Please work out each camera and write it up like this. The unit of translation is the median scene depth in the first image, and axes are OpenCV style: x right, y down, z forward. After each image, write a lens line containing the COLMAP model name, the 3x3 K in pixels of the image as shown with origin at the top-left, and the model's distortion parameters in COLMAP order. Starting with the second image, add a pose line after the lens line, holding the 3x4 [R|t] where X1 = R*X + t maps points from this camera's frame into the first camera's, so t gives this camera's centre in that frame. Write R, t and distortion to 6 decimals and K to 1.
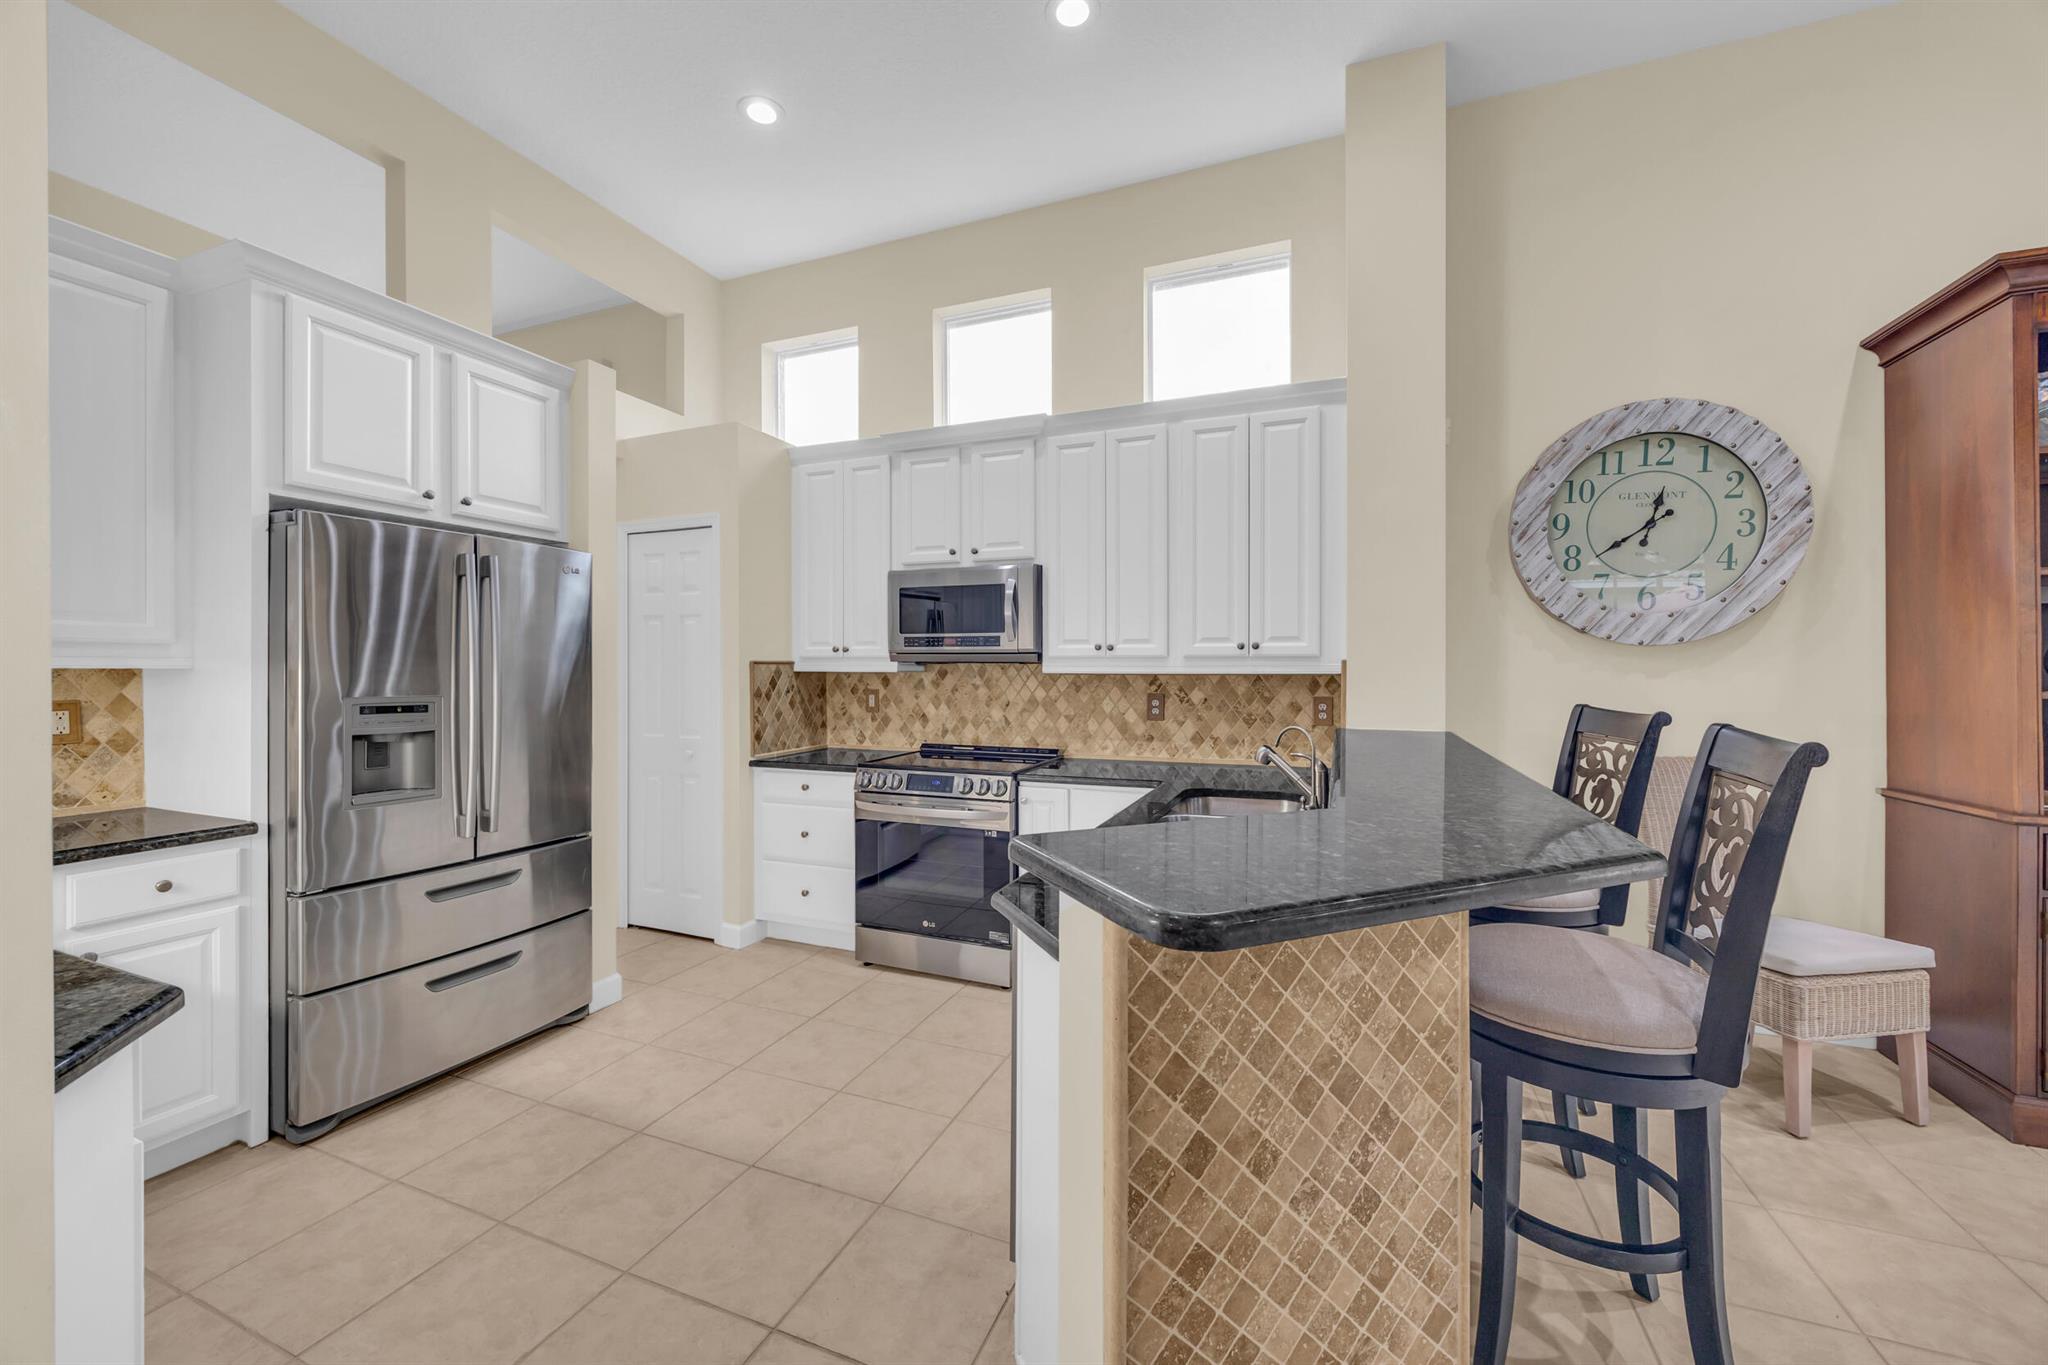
lens RADIAL K [[785.2, 0, 1016.0], [0, 785.2, 673.8], [0, 0, 1]] dist [-0.003085, -0.000098]
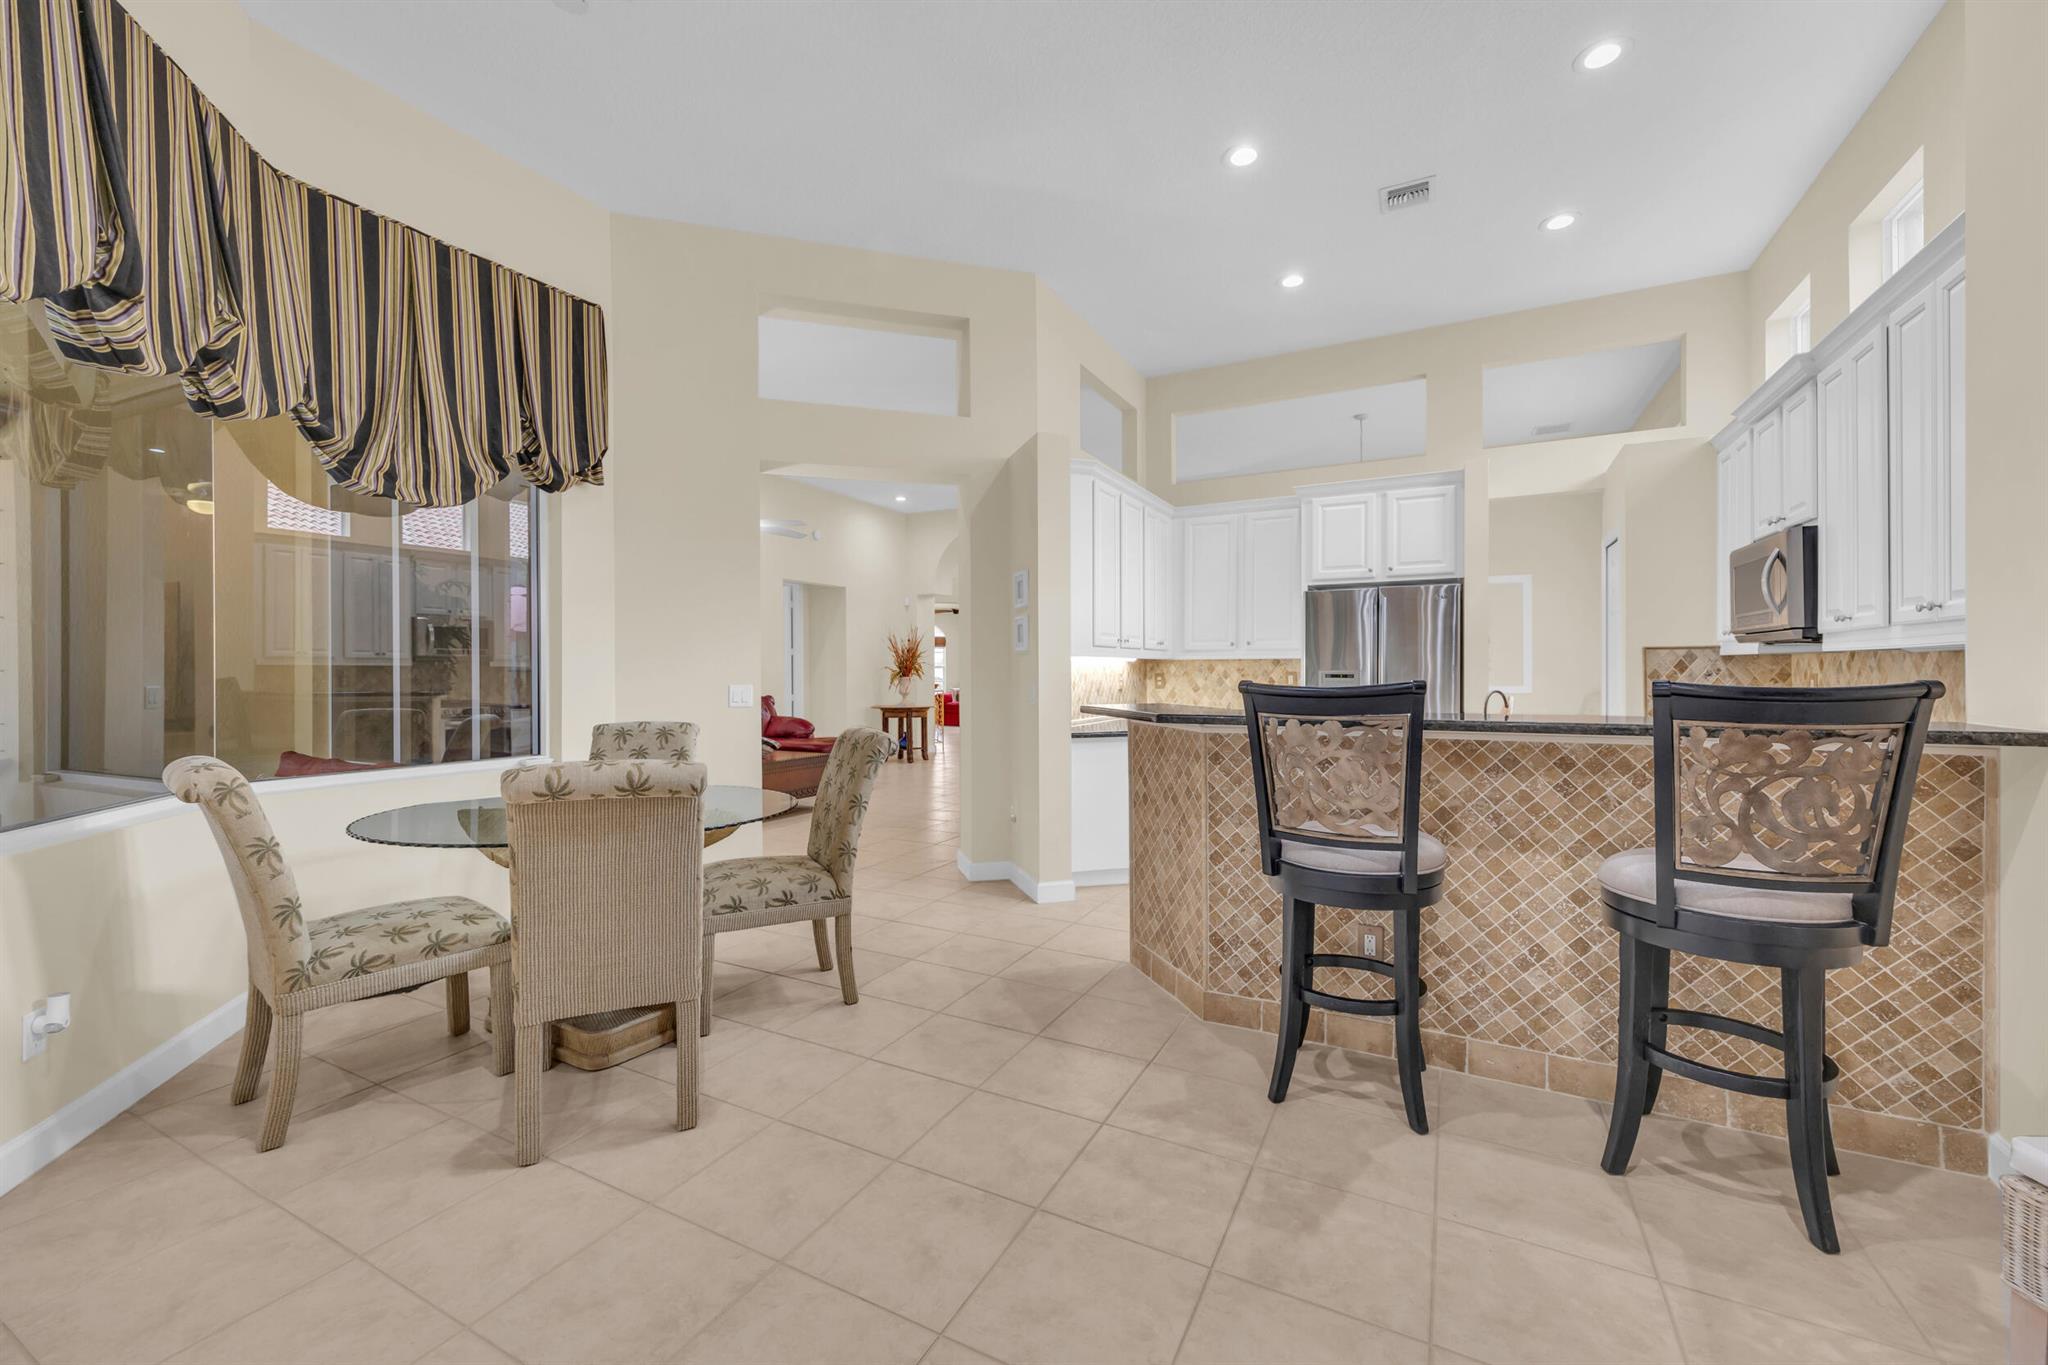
lens RADIAL K [[822.2, 0, 1016.7], [0, 822.2, 679.4], [0, 0, 1]] dist [0.003576, -0.000033]
pose [[-0.095249, 0.010954, -0.995393, 1.052418], [-0.001931, 0.999936, 0.011189, 0.021694], [0.995452, 0.002988, -0.095222, 0.224917]]
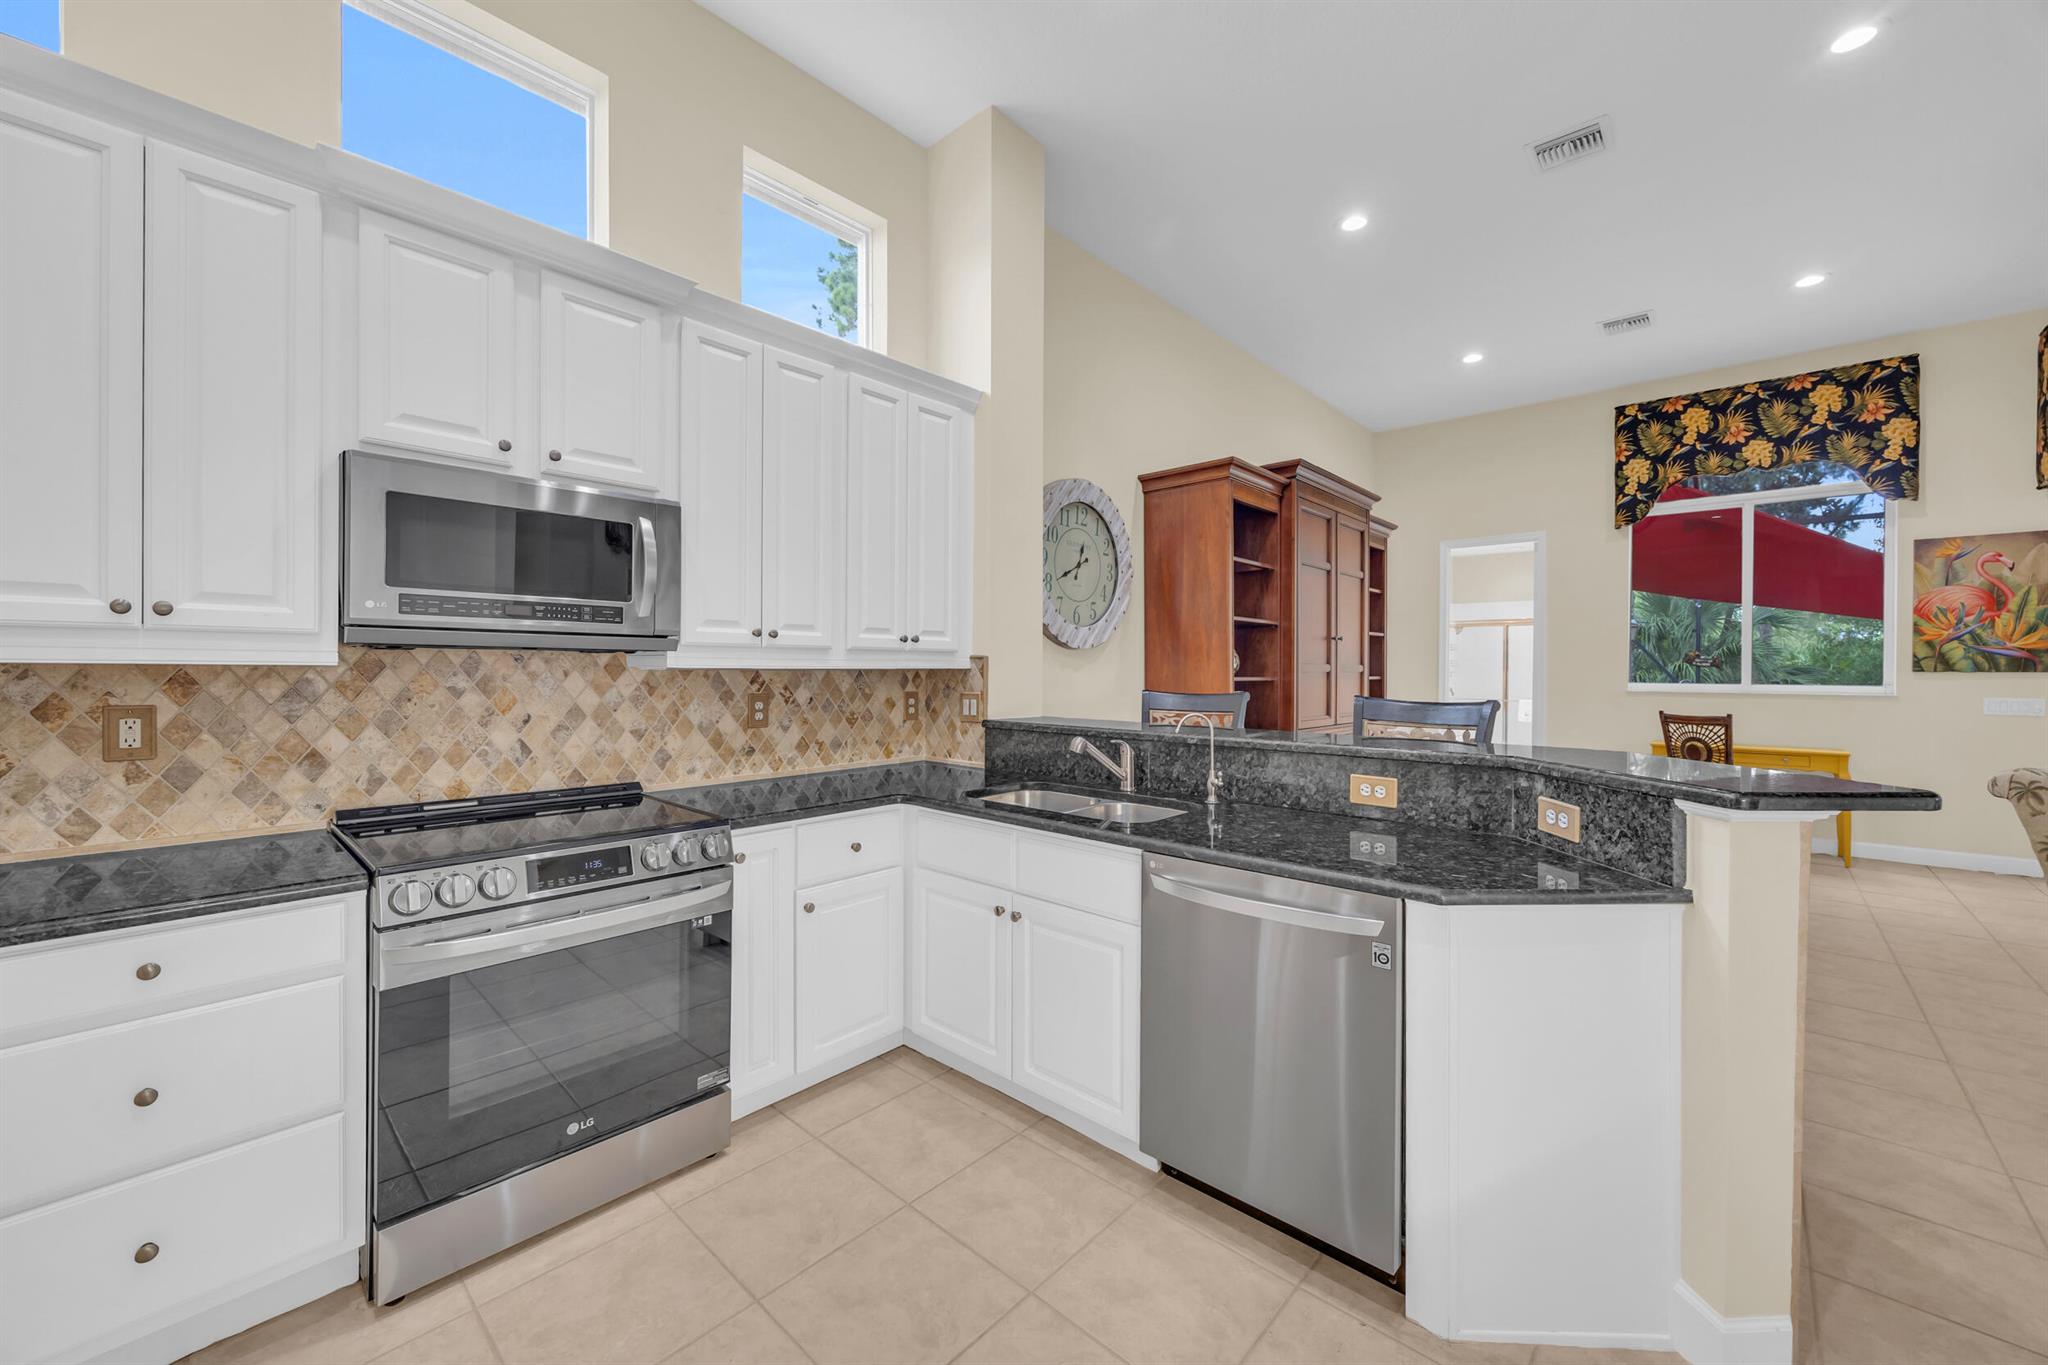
lens RADIAL K [[785.2, 0, 1027.4], [0, 785.2, 669.3], [0, 0, 1]] dist [-0.003085, -0.000098]
pose [[0.347327, -0.000544, 0.937744, -0.469748], [0.000118, 1.000000, 0.000537, 0.000204], [-0.937744, -0.000076, 0.347327, 0.471787]]
